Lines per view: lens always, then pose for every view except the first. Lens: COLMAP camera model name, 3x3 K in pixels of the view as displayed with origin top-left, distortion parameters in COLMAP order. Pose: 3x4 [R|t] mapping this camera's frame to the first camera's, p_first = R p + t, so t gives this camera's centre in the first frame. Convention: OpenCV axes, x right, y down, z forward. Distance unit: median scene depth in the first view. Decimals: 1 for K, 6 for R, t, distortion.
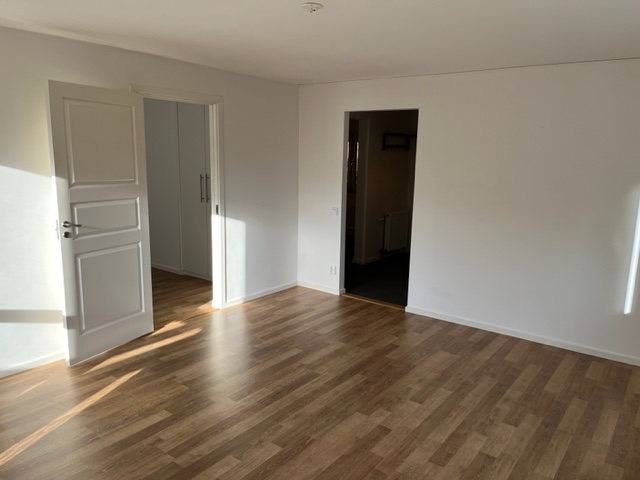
lens RADIAL K [[485.0, 0, 320.1], [0, 485.0, 241.0], [0, 0, 1]] dist [-0.005234, -0.000054]
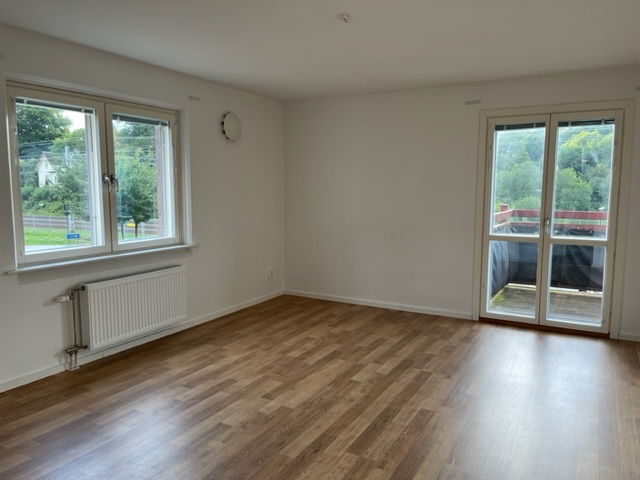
lens RADIAL K [[485.0, 0, 319.7], [0, 485.0, 237.6], [0, 0, 1]] dist [-0.005234, -0.000054]
pose [[-0.989965, -0.009123, -0.141017, 0.161299], [-0.047734, 0.960846, 0.272939, -0.238046], [0.133006, 0.276931, -0.951640, 1.805567]]
